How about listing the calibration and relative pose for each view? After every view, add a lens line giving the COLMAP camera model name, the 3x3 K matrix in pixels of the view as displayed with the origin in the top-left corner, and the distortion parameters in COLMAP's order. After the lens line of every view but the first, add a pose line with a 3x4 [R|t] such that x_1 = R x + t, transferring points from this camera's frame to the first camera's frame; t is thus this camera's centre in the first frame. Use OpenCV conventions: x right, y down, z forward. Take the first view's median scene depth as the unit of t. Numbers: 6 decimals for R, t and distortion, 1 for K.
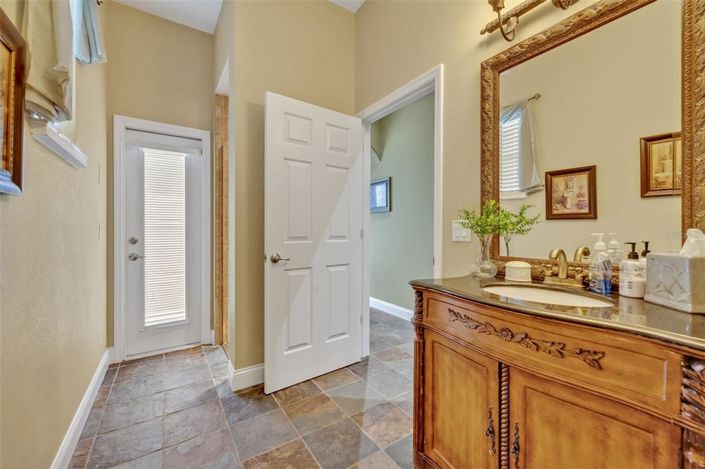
lens RADIAL K [[265.5, 0, 352.5], [0, 265.5, 234.5], [0, 0, 1]] dist [-0.000403, -0.000025]
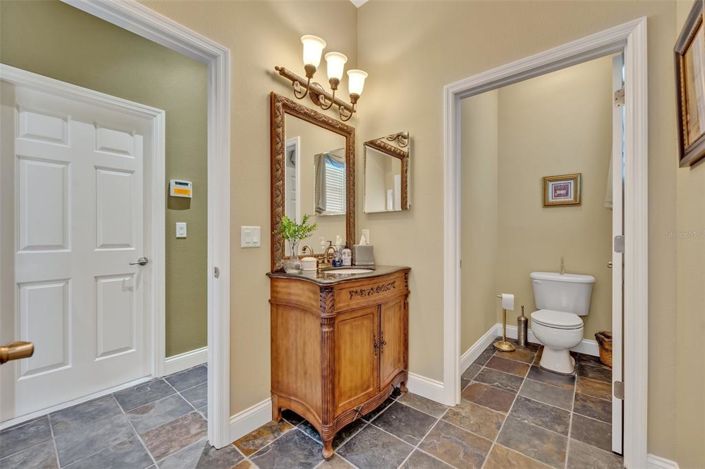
lens RADIAL K [[288.4, 0, 350.3], [0, 288.4, 235.0], [0, 0, 1]] dist [0.000159, 0.000063]
pose [[-0.251227, -0.002964, 0.967924, -1.043635], [0.013907, 0.999881, 0.006671, -0.029997], [-0.967828, 0.015137, -0.251156, 1.269587]]
